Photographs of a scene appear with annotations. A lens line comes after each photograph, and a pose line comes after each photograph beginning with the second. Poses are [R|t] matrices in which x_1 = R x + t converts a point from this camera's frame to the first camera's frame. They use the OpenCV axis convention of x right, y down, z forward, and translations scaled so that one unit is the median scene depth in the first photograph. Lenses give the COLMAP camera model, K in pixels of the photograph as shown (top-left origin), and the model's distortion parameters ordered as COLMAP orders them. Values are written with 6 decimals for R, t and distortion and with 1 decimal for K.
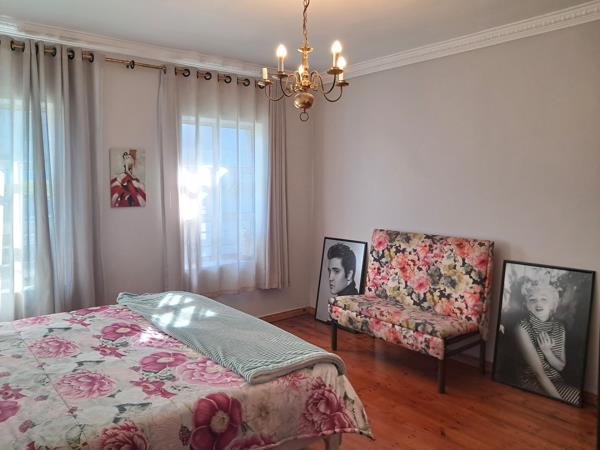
lens RADIAL K [[476.9, 0, 294.9], [0, 476.9, 220.5], [0, 0, 1]] dist [0.005330, -0.000863]
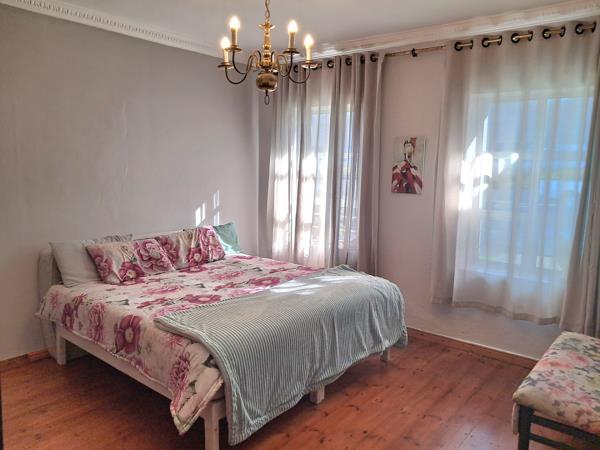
lens RADIAL K [[476.9, 0, 294.9], [0, 476.9, 220.5], [0, 0, 1]] dist [0.005330, -0.000863]
pose [[0.195404, 0.121102, -0.973217, 0.620445], [-0.100097, 0.989627, 0.103047, -0.053592], [0.975601, 0.077280, 0.205500, 0.562818]]
